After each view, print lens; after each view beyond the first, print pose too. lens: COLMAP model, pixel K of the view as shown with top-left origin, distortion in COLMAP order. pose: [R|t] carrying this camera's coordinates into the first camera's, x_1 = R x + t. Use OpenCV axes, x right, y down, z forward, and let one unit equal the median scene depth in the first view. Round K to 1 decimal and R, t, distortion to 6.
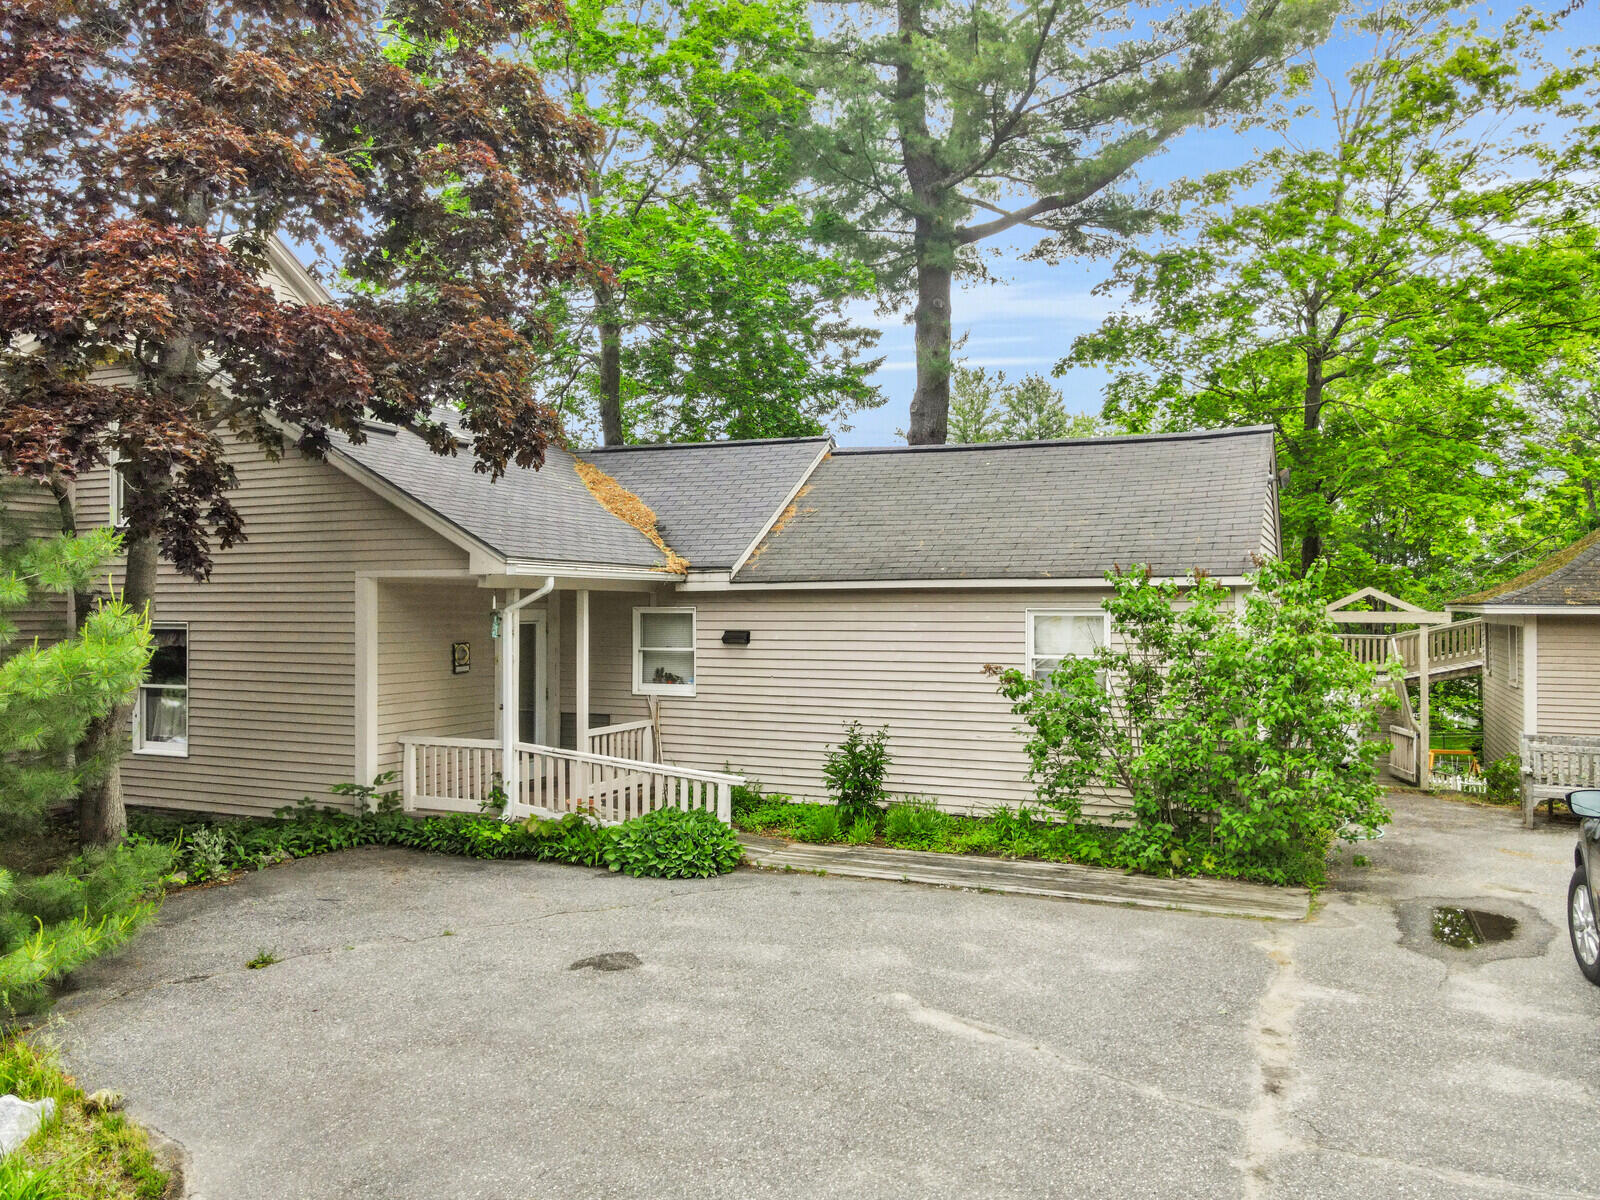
lens RADIAL K [[1245.2, 0, 798.8], [0, 1245.2, 596.6], [0, 0, 1]] dist [-0.055171, 0.125932]
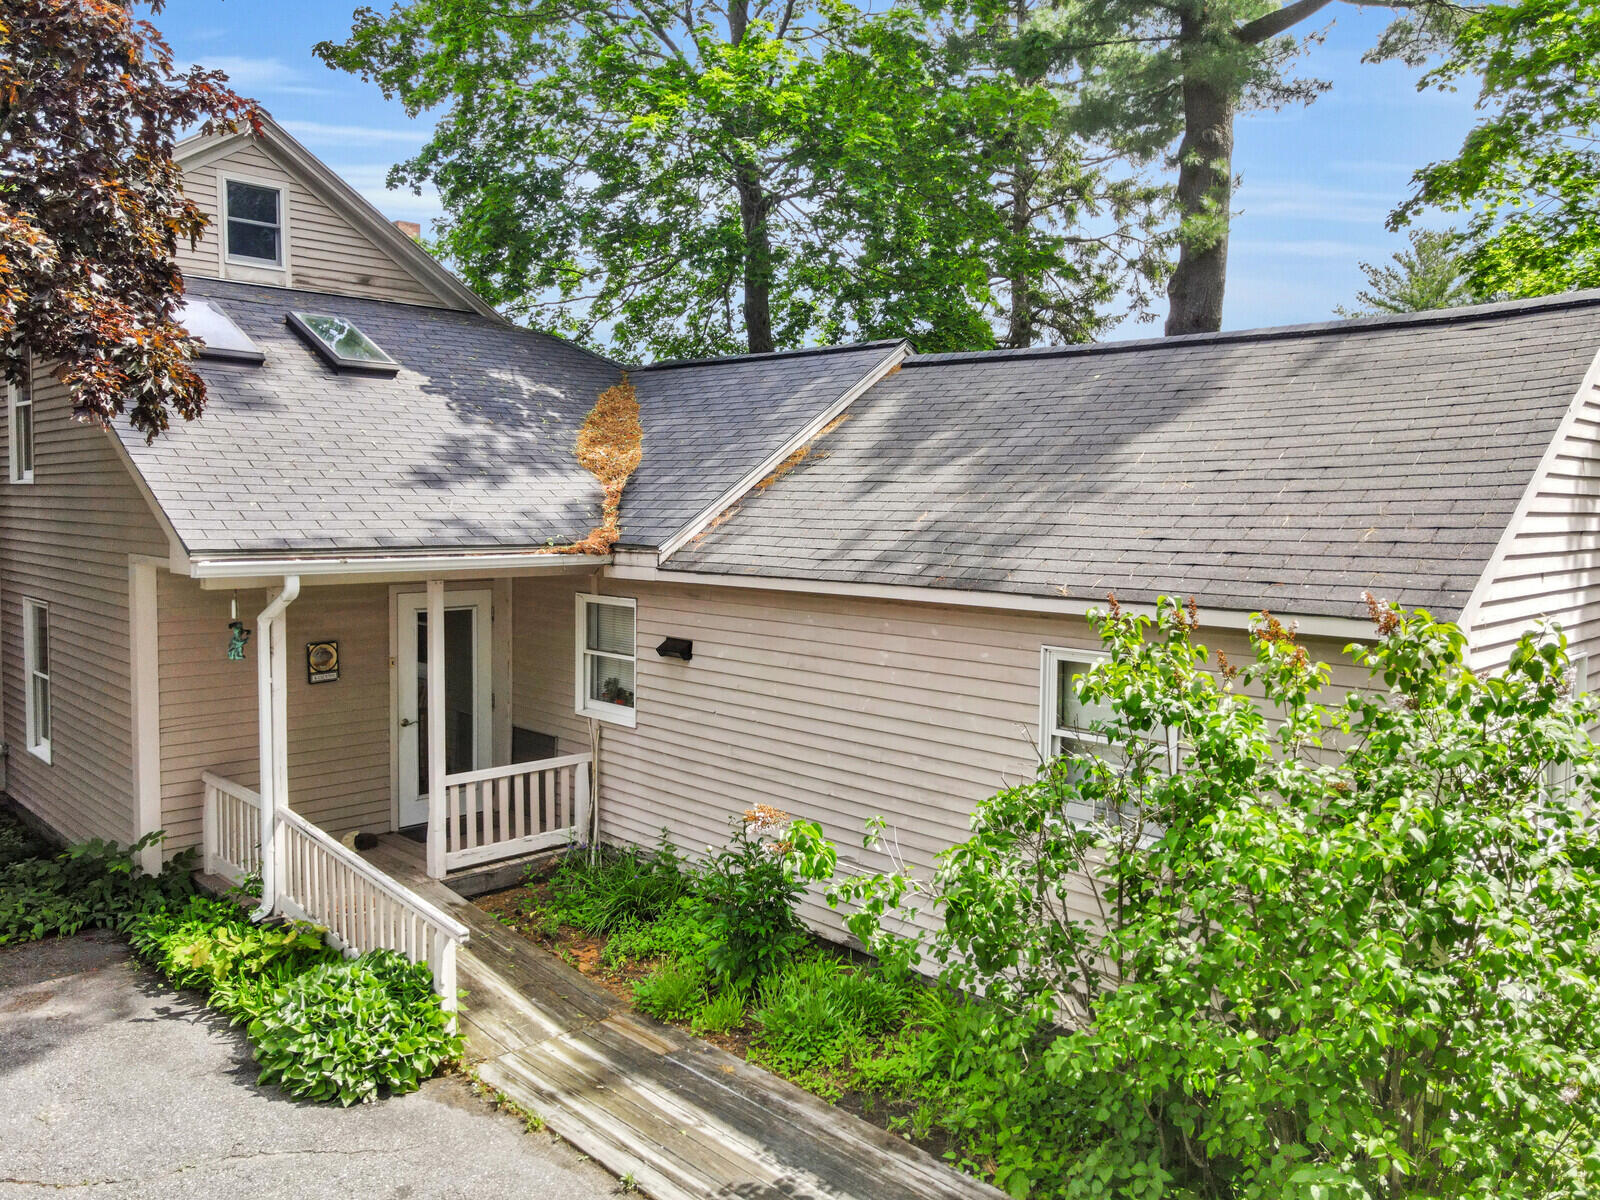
lens RADIAL K [[1245.2, 0, 798.8], [0, 1245.2, 596.6], [0, 0, 1]] dist [-0.055171, 0.125932]
pose [[0.938634, 0.034557, -0.343180, 0.242332], [-0.005250, 0.996284, 0.085964, -0.053776], [0.344876, -0.078887, 0.935328, 0.387663]]
